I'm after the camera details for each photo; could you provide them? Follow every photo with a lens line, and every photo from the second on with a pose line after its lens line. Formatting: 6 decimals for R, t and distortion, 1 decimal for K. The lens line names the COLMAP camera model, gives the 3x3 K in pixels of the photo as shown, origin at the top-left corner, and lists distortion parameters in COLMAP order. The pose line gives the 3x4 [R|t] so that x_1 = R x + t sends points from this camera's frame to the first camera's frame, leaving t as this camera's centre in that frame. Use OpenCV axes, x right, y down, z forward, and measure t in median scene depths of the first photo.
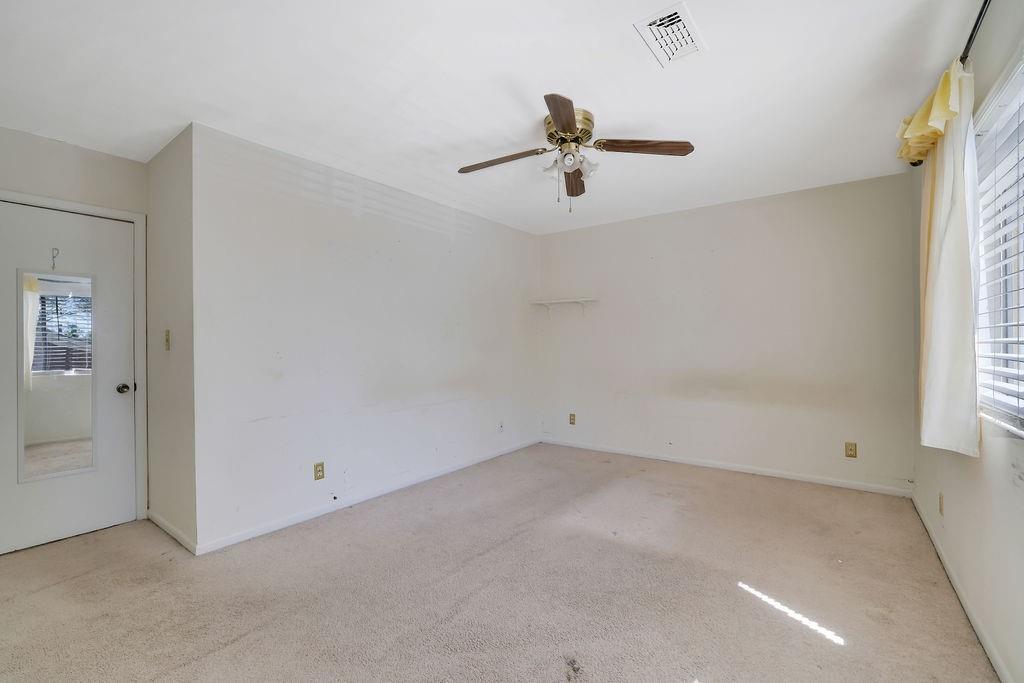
lens RADIAL K [[441.2, 0, 516.0], [0, 441.2, 342.7], [0, 0, 1]] dist [-0.030585, 0.009853]
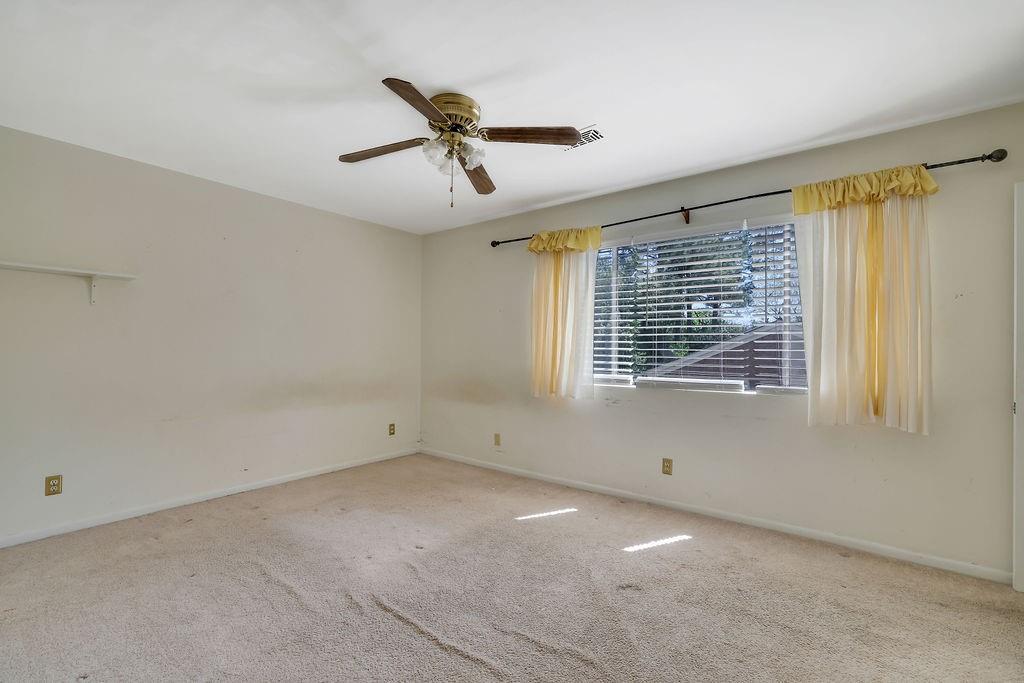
lens RADIAL K [[441.2, 0, 511.7], [0, 441.2, 344.3], [0, 0, 1]] dist [-0.030585, 0.009853]
pose [[0.000193, 0.017977, 0.999838, -0.865429], [-0.017823, 0.999680, -0.017971, 0.003451], [-0.999841, -0.017816, 0.000513, 0.937159]]
